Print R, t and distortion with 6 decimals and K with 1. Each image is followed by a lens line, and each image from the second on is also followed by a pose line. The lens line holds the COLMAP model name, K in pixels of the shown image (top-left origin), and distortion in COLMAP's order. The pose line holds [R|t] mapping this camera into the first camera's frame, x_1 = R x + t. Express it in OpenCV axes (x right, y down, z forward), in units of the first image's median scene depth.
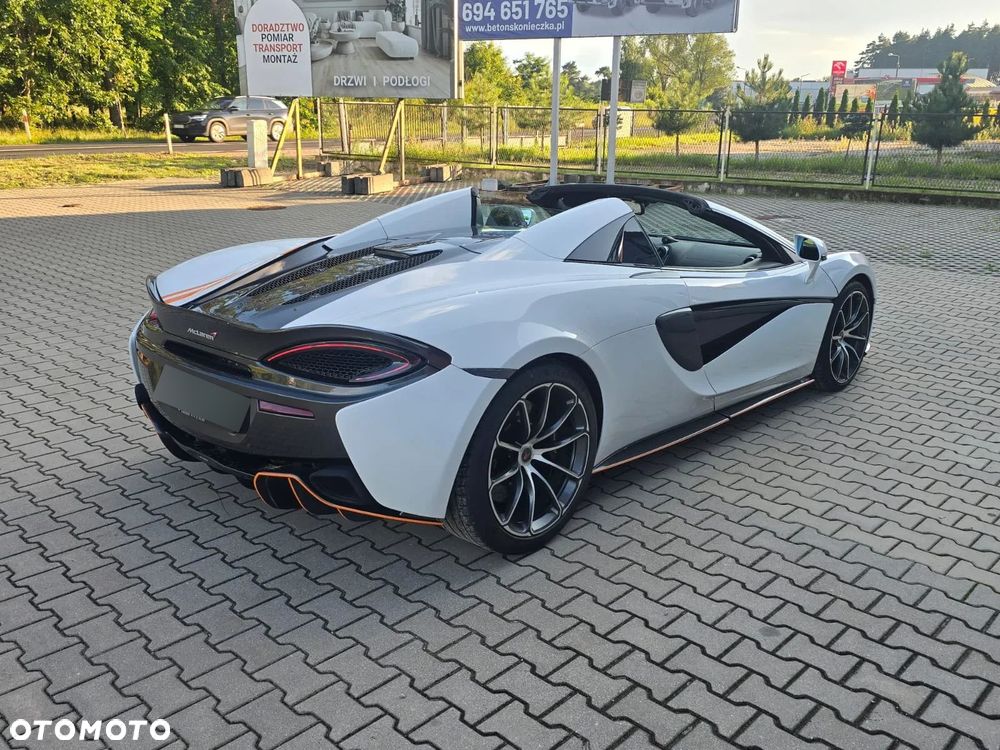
lens RADIAL K [[863.9, 0, 503.4], [0, 863.9, 371.6], [0, 0, 1]] dist [0.052328, -0.052151]
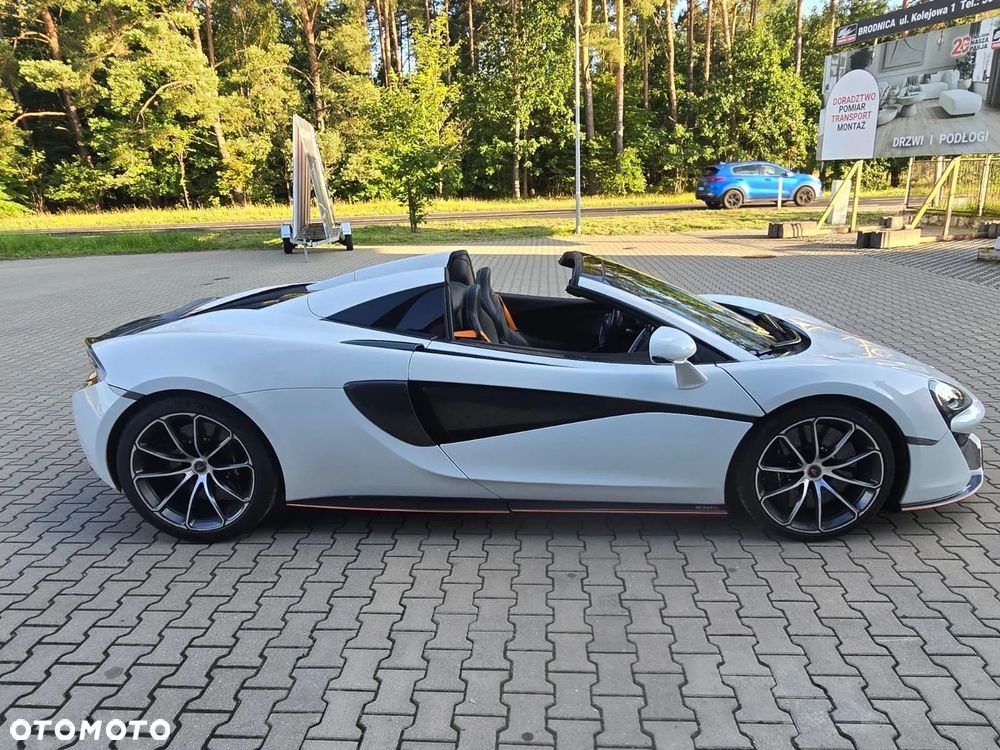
lens RADIAL K [[683.0, 0, 513.0], [0, 683.0, 375.1], [0, 0, 1]] dist [0.001316, -0.003351]
pose [[0.648939, 0.180115, -0.739214, 0.186438], [-0.182310, 0.980082, 0.078758, -0.035217], [0.738676, 0.083658, 0.668850, 0.119182]]
